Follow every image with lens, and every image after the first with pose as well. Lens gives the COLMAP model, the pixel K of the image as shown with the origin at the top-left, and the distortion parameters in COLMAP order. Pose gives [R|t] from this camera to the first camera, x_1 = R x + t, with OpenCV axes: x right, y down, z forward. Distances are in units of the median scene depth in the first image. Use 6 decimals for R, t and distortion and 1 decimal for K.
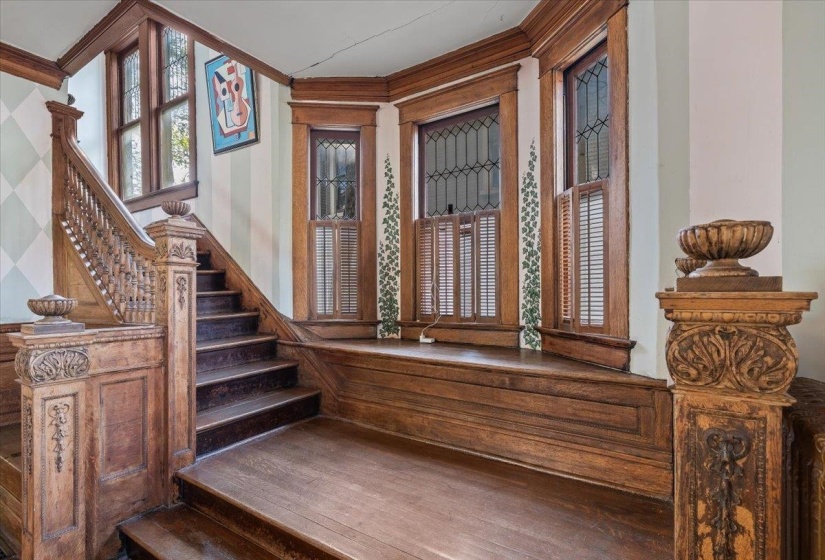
lens RADIAL K [[394.8, 0, 414.5], [0, 394.8, 296.0], [0, 0, 1]] dist [0.002200, 0.000066]
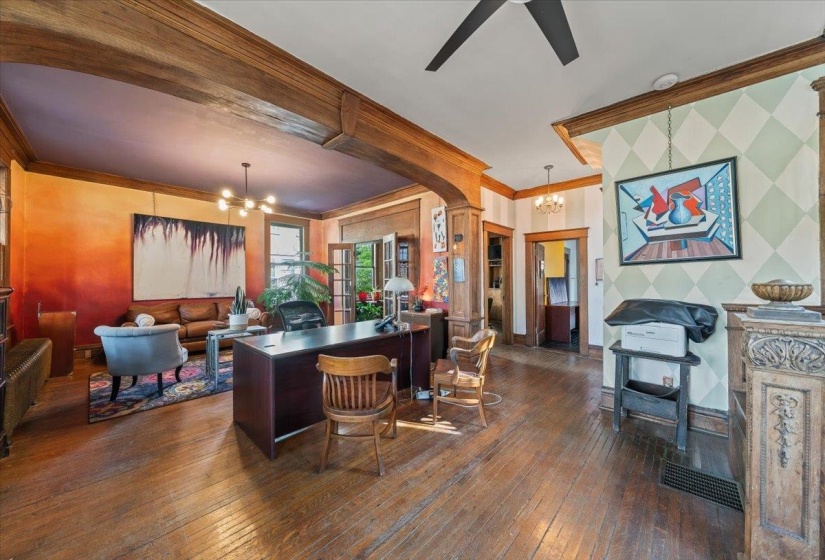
lens RADIAL K [[294.8, 0, 412.3], [0, 294.8, 278.5], [0, 0, 1]] dist [0.000450, 0.000078]
pose [[-0.172983, 0.004995, -0.984912, -0.040956], [-0.006873, 0.999957, 0.006278, -0.002232], [0.984901, 0.007855, -0.172941, 0.185408]]
